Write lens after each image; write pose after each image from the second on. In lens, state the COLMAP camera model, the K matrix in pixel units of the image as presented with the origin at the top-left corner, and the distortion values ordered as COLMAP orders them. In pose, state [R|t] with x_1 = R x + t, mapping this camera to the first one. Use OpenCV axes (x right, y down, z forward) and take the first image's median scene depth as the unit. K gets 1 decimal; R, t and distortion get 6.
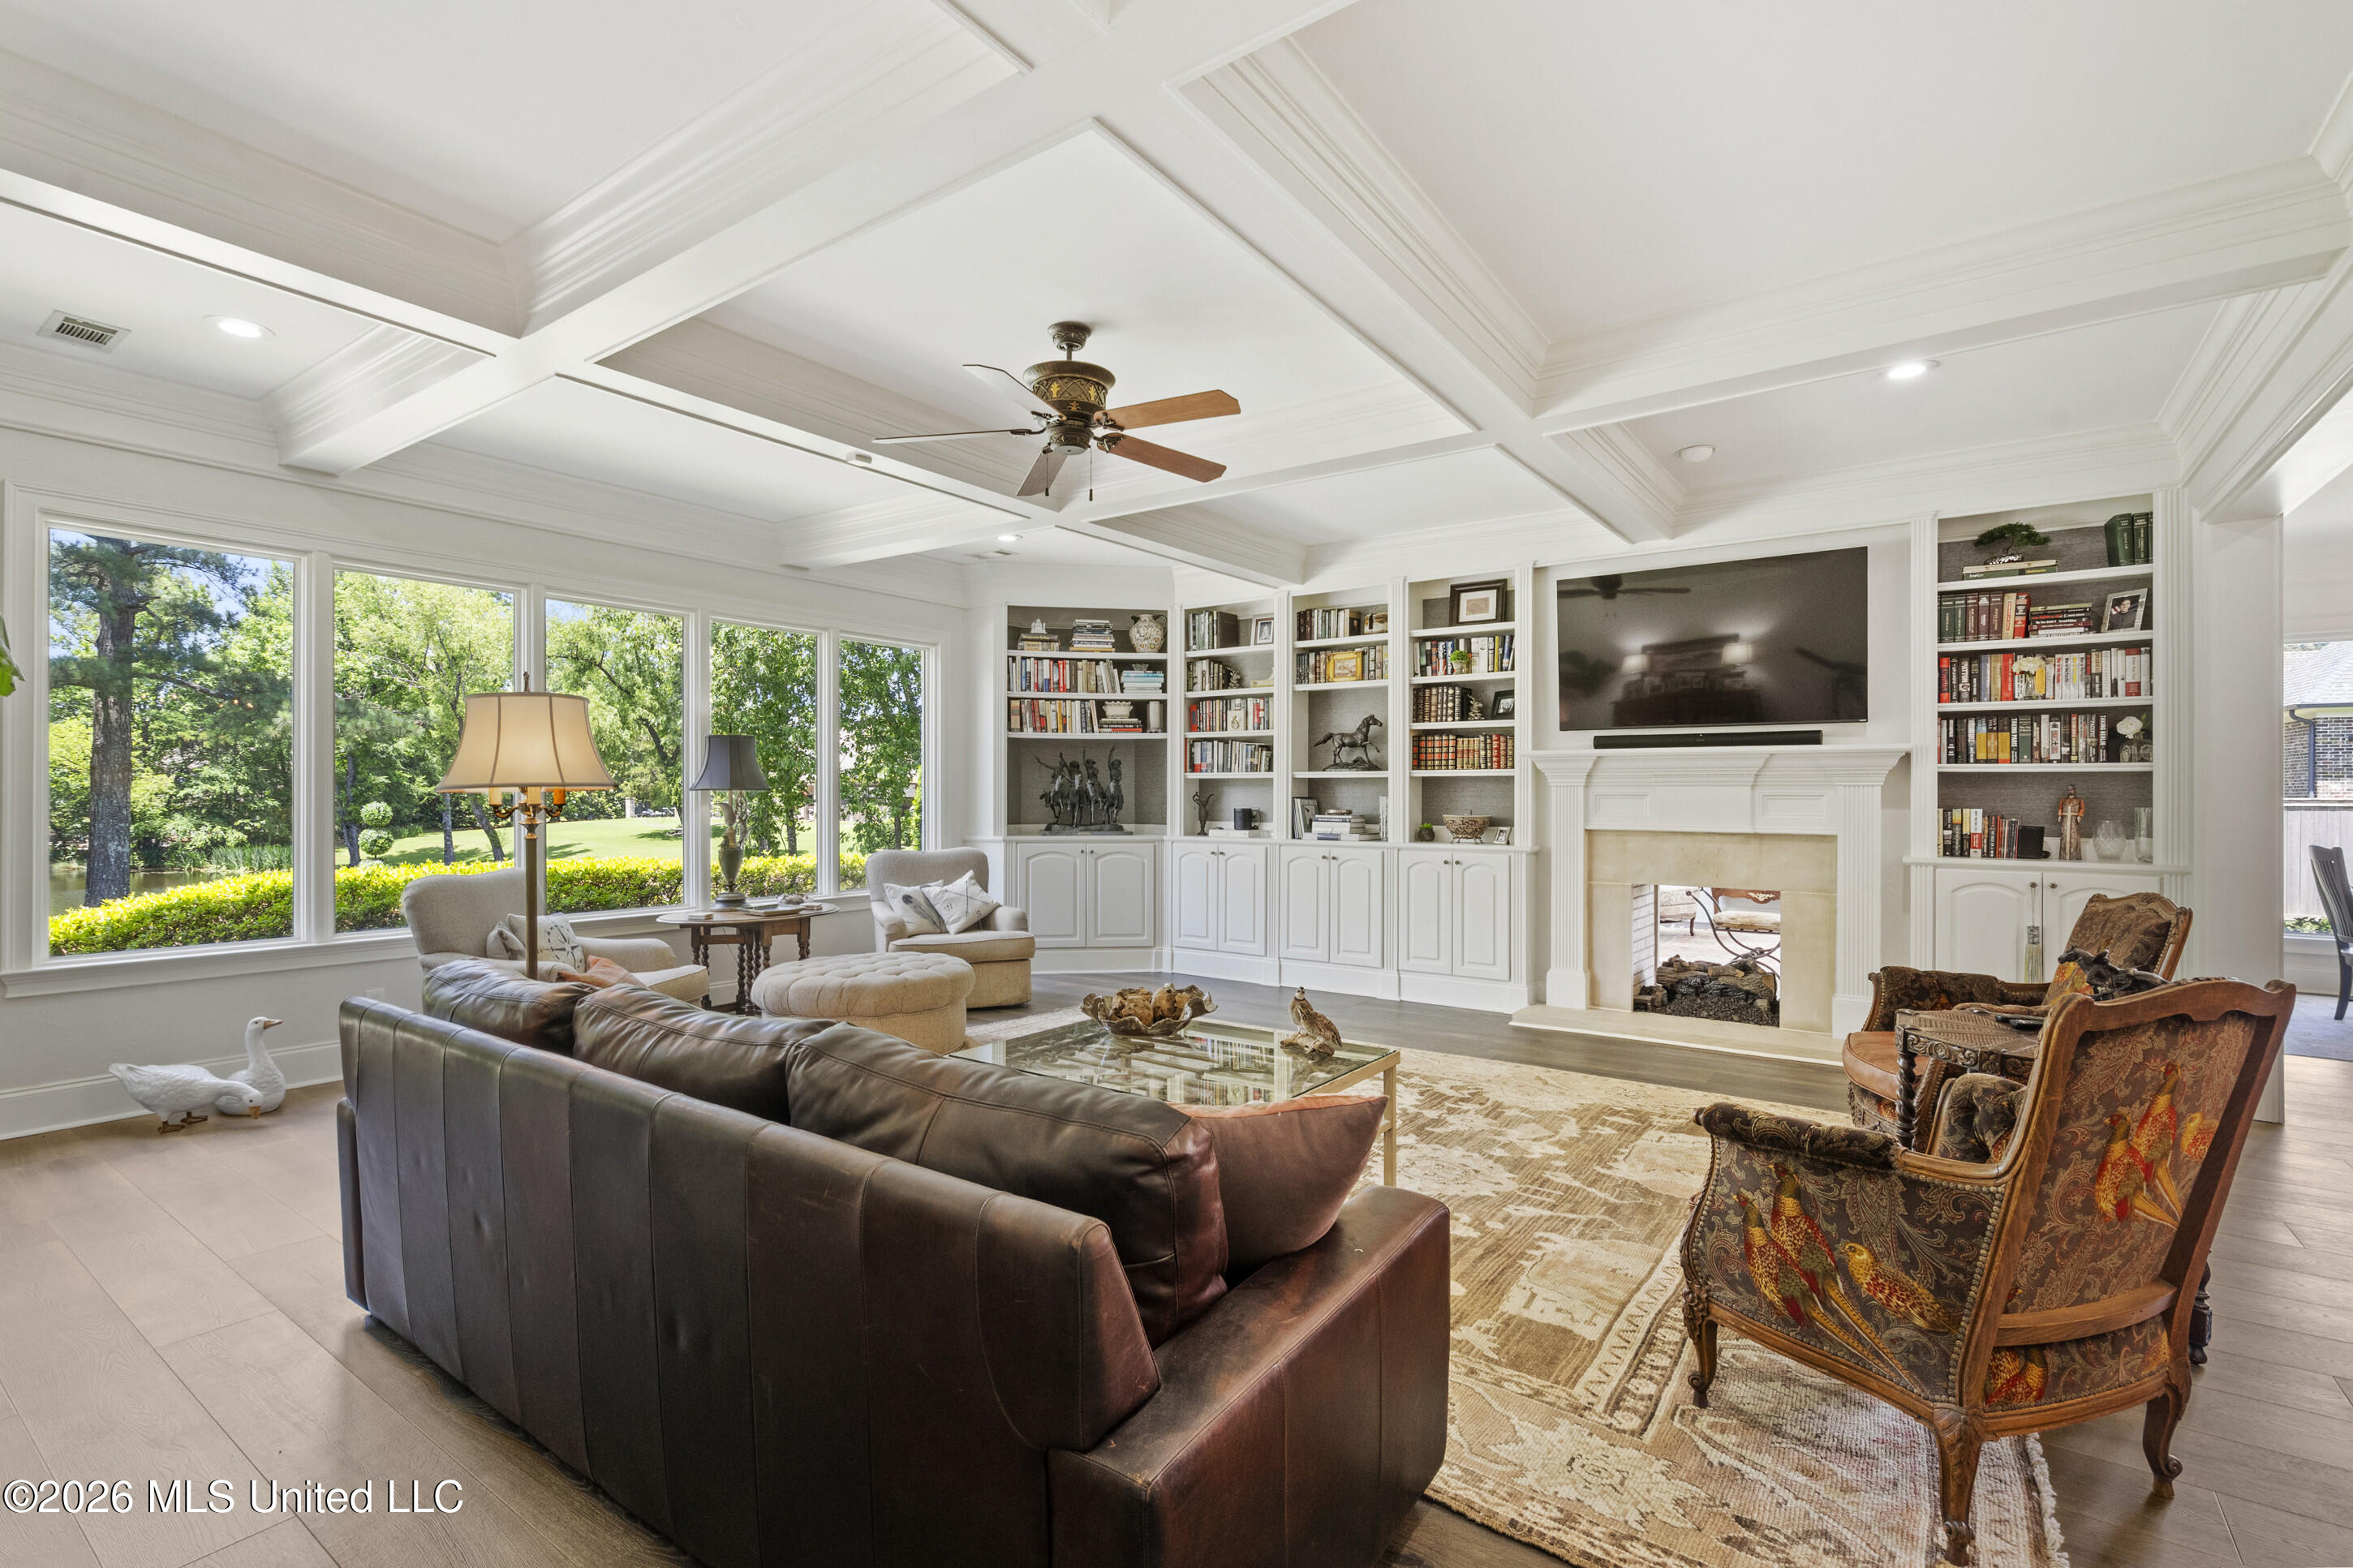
lens RADIAL K [[1083.8, 0, 1180.2], [0, 1083.8, 801.0], [0, 0, 1]] dist [-0.003659, 0.000669]
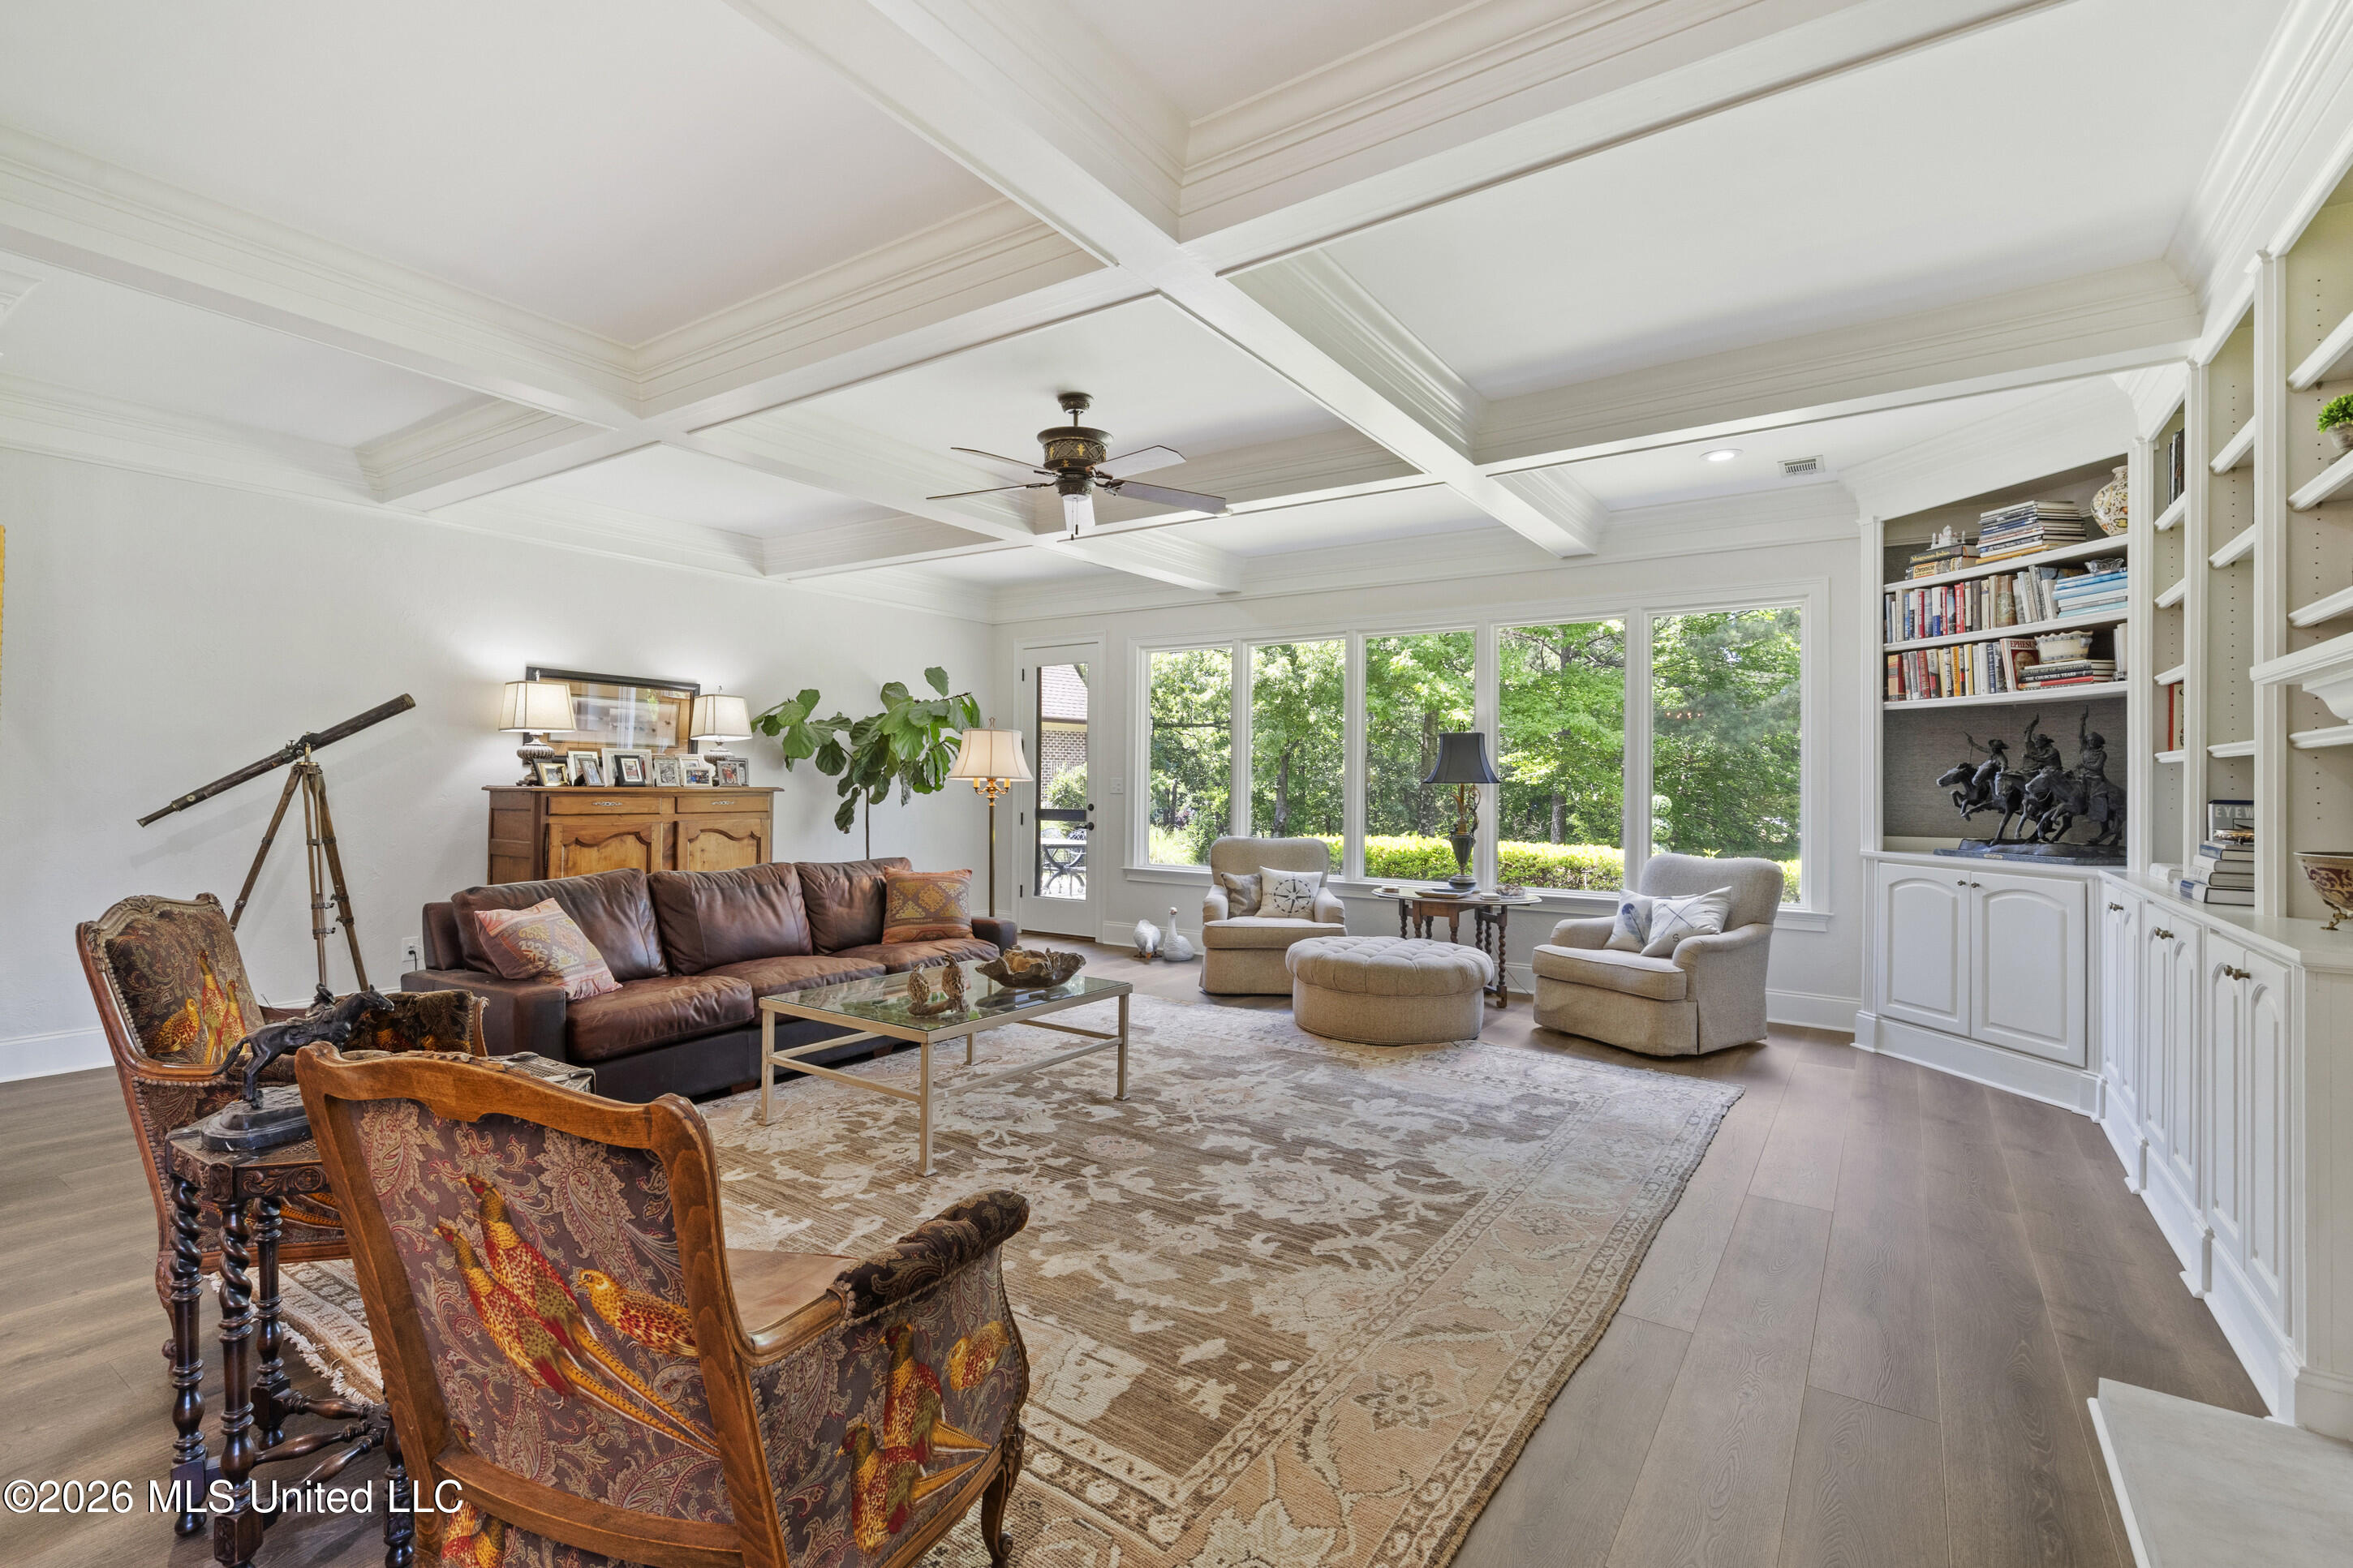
lens RADIAL K [[1069.6, 0, 1137.8], [0, 1069.6, 777.3], [0, 0, 1]] dist [-0.005471, 0.000598]
pose [[0.001445, -0.006747, -0.999976, 0.525022], [-0.015802, 0.999852, -0.006769, -0.002716], [0.999874, 0.015811, 0.001338, 0.516061]]
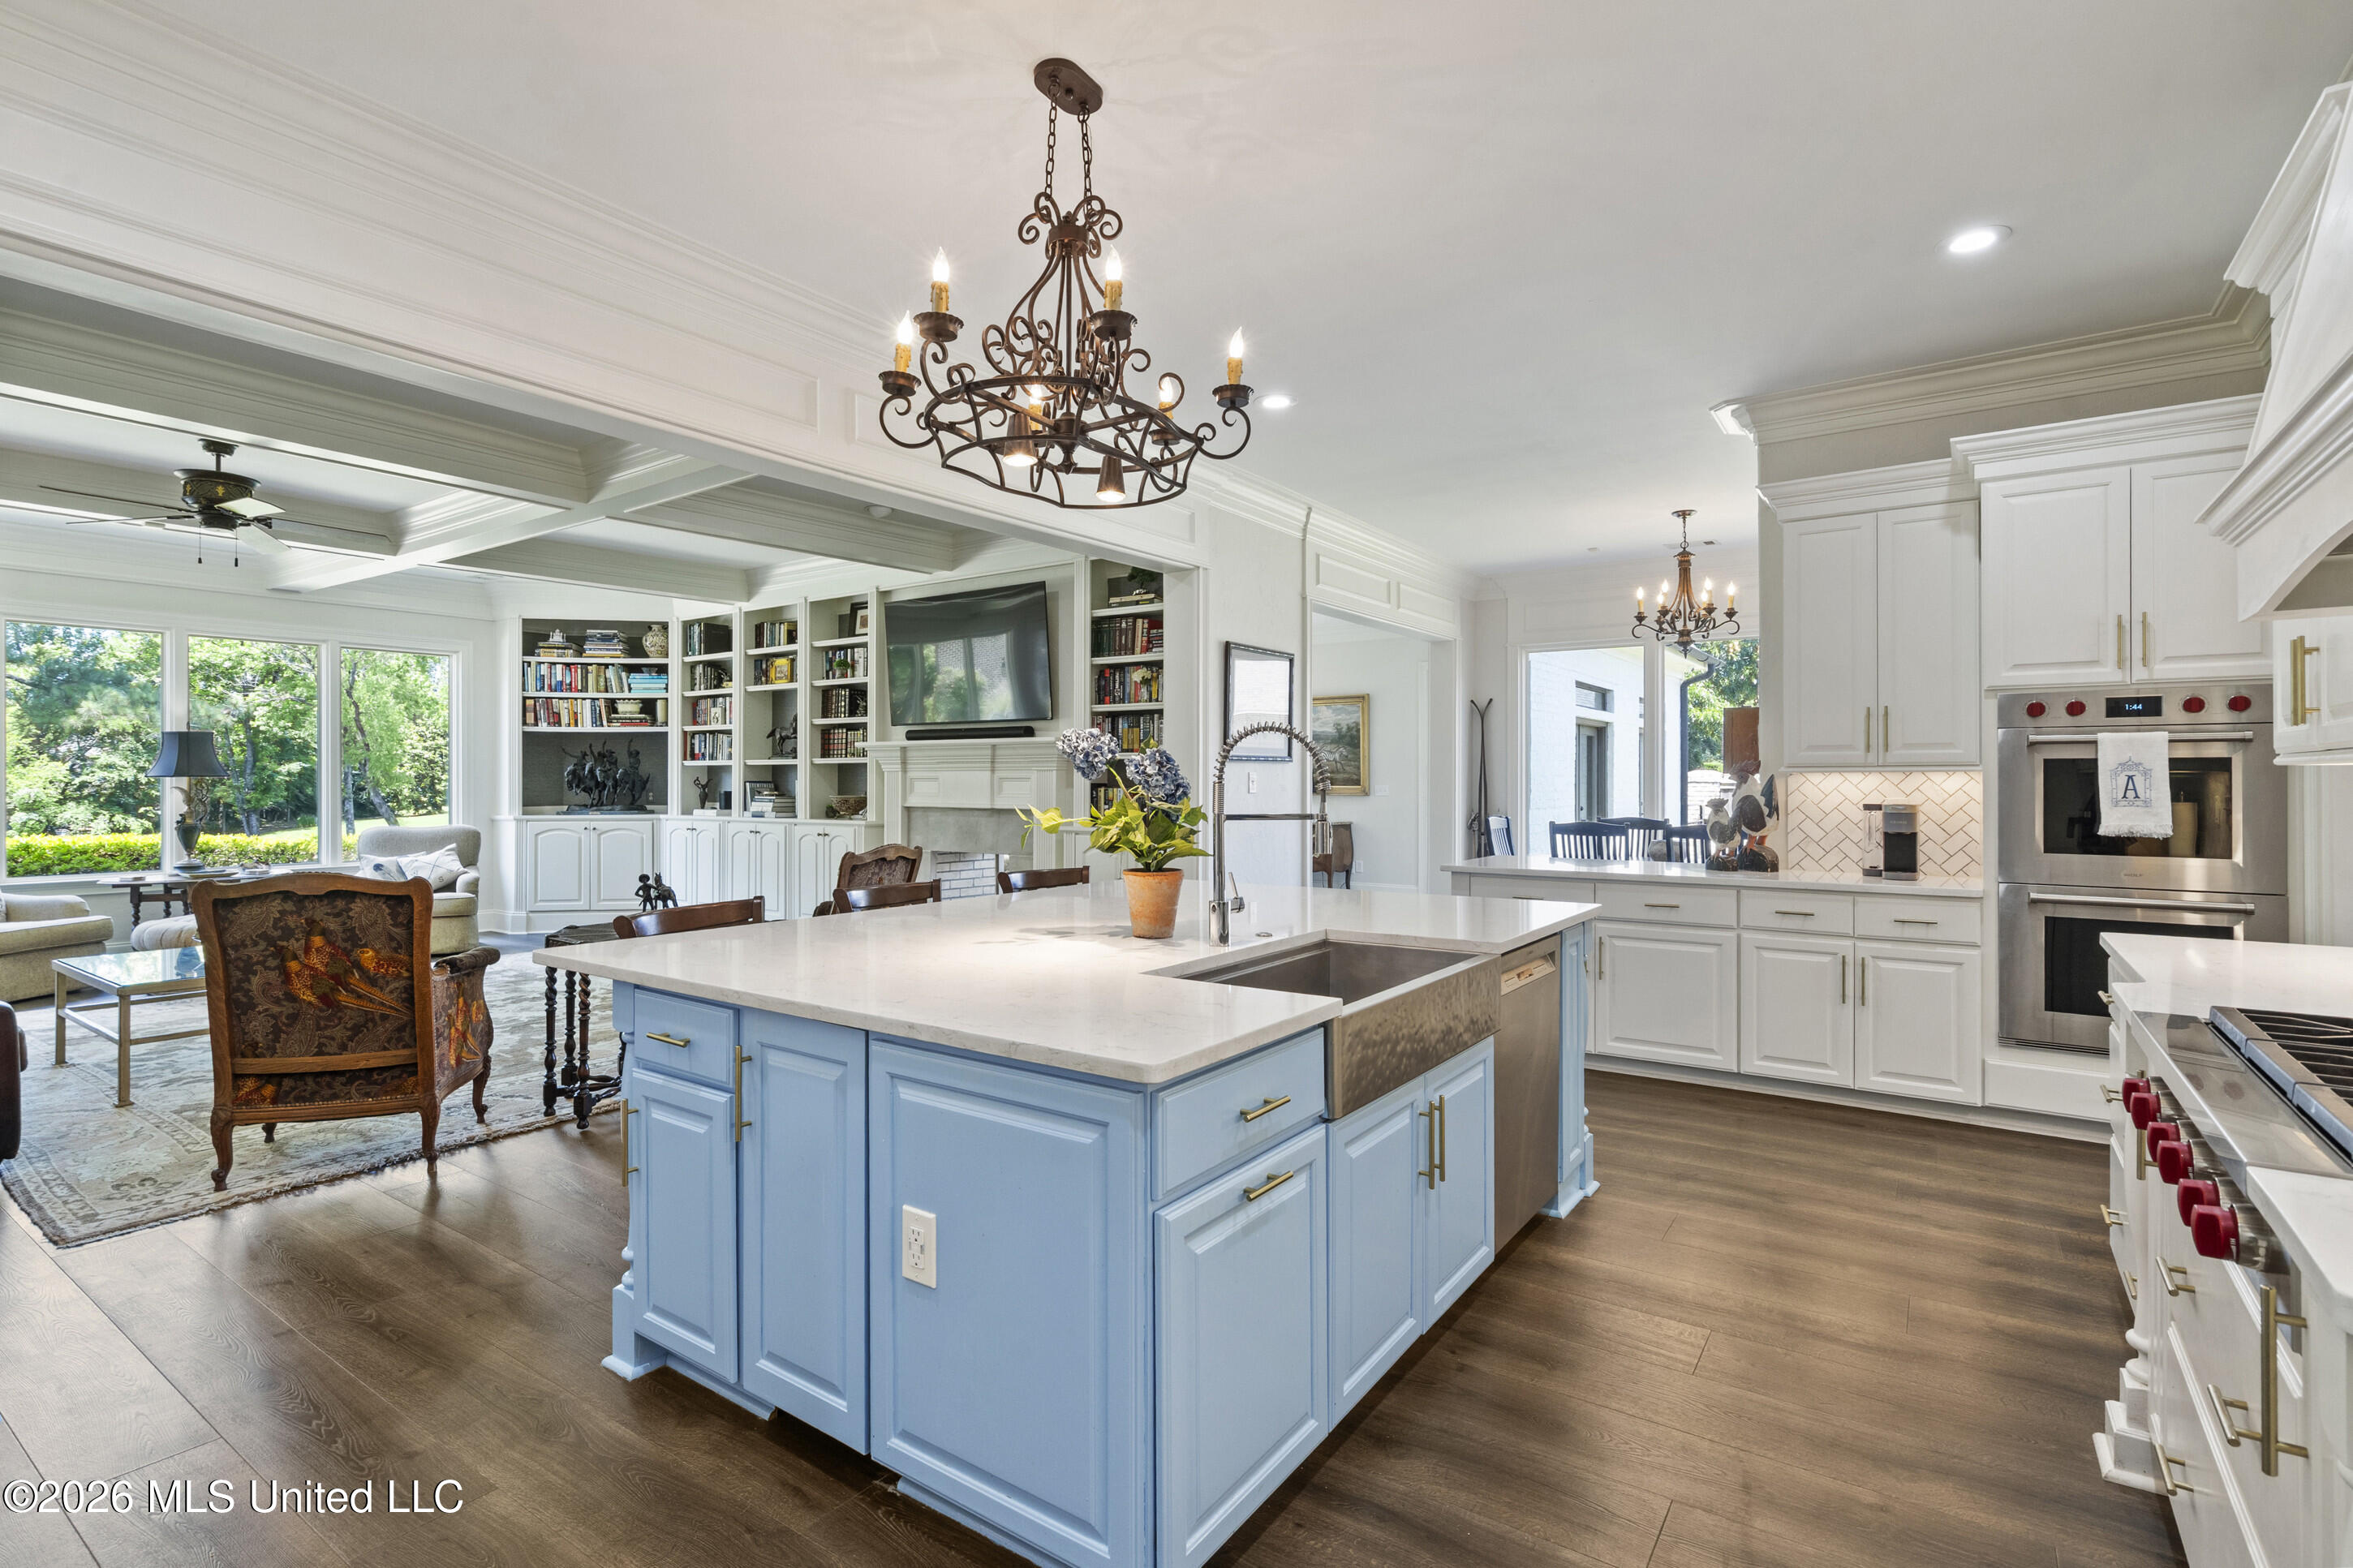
lens RADIAL K [[1138.3, 0, 1164.8], [0, 1138.3, 765.4], [0, 0, 1]] dist [0.014499, 0.000170]
pose [[0.999919, -0.003529, -0.012260, 0.546399], [0.003311, 0.999836, -0.017801, 0.002678], [0.012321, 0.017759, 0.999766, -0.225066]]
